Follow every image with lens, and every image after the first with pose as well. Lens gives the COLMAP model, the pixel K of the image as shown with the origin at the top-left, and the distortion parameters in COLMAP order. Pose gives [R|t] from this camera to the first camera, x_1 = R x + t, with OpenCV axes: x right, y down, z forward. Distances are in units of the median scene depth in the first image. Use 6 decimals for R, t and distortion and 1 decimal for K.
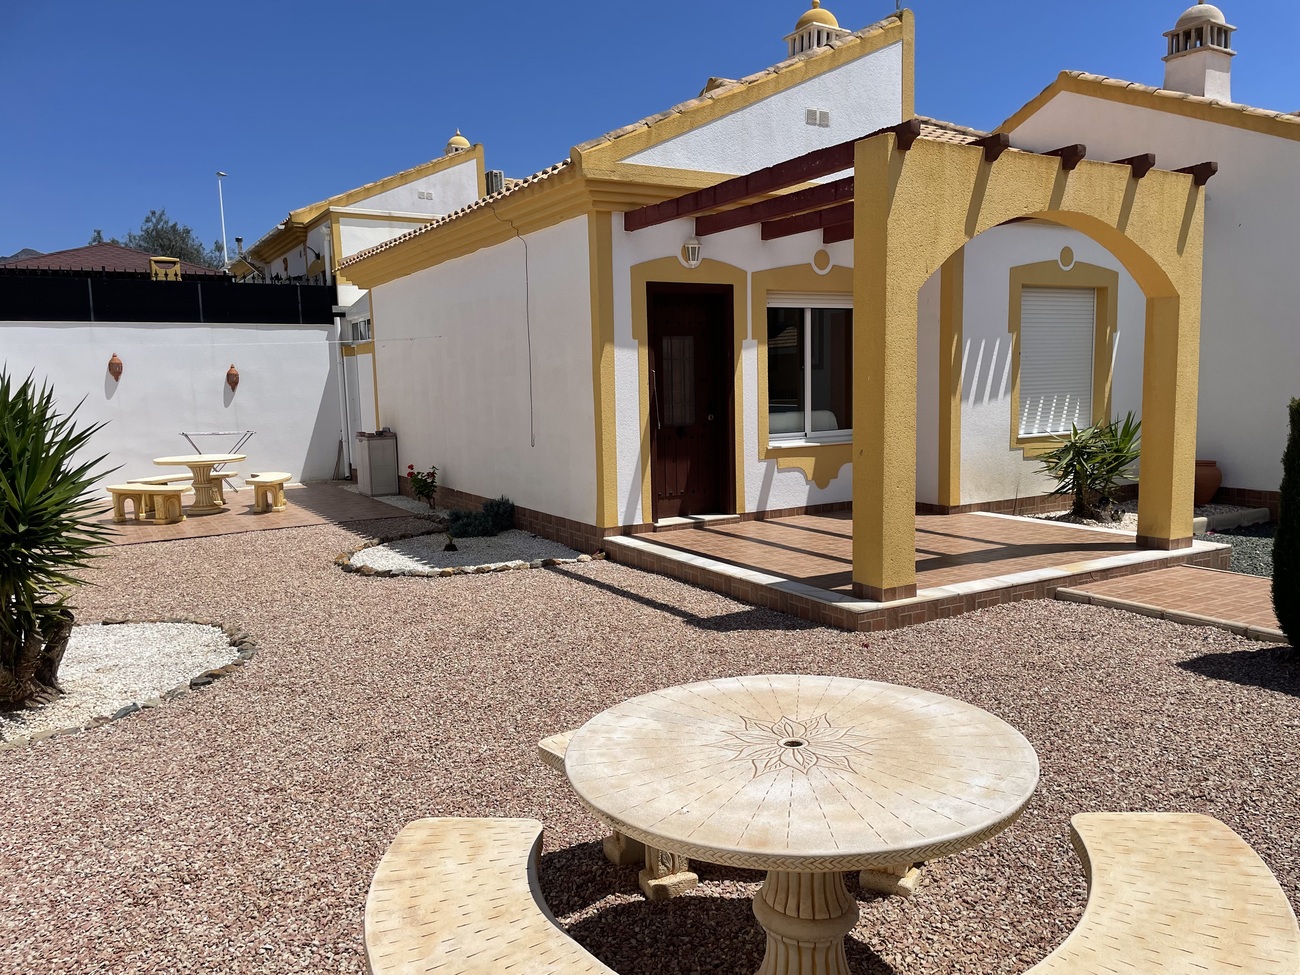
lens RADIAL K [[984.3, 0, 662.0], [0, 984.3, 496.1], [0, 0, 1]] dist [0.090488, -0.108074]
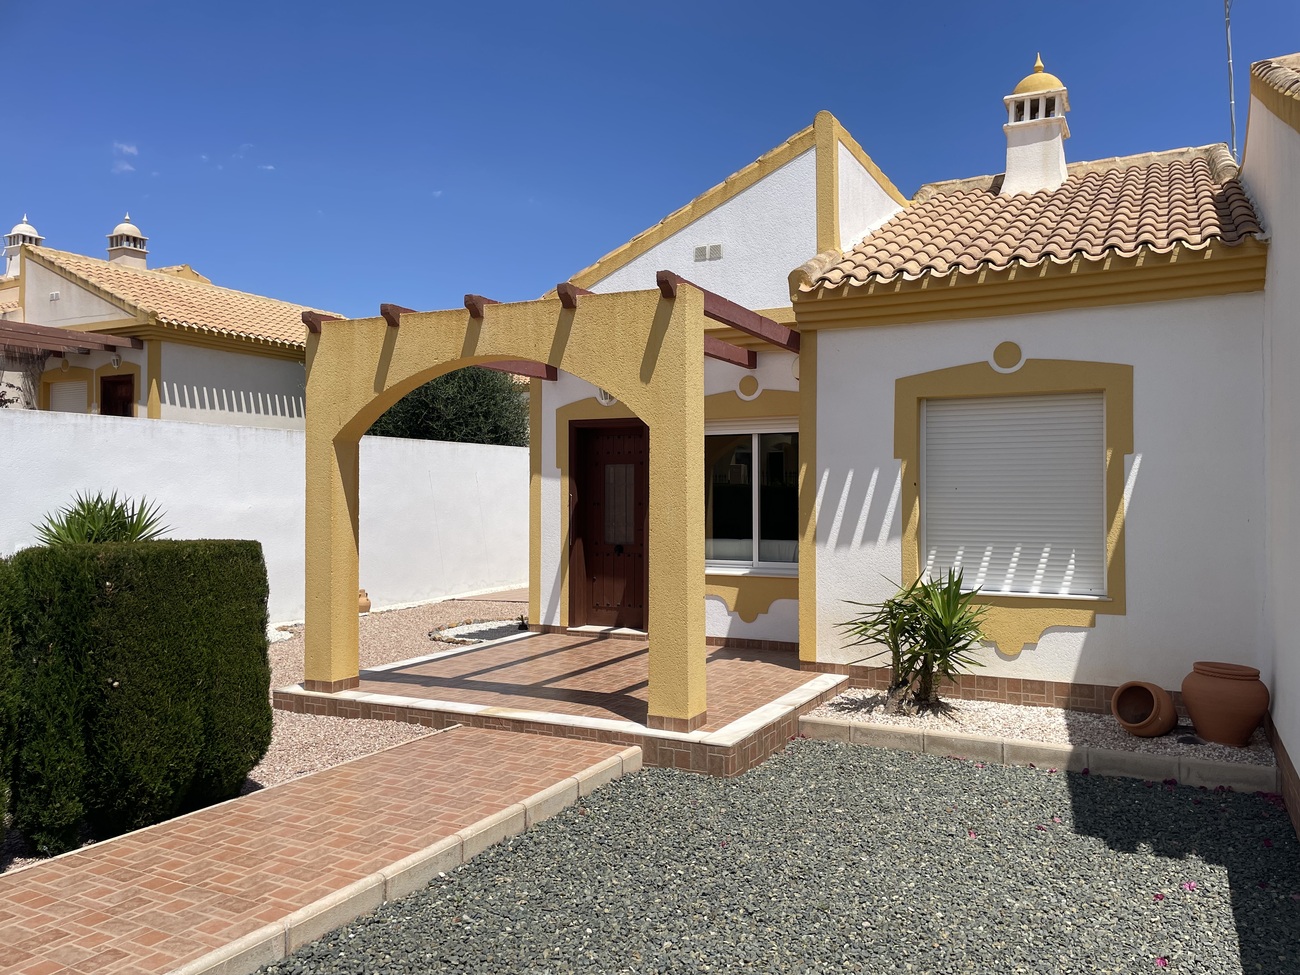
lens RADIAL K [[984.3, 0, 657.3], [0, 984.3, 489.9], [0, 0, 1]] dist [0.090488, -0.108074]
pose [[0.533124, 0.018814, -0.845828, 1.025012], [-0.111157, 0.992644, -0.047983, -0.088175], [0.838703, 0.119600, 0.531293, 0.465763]]
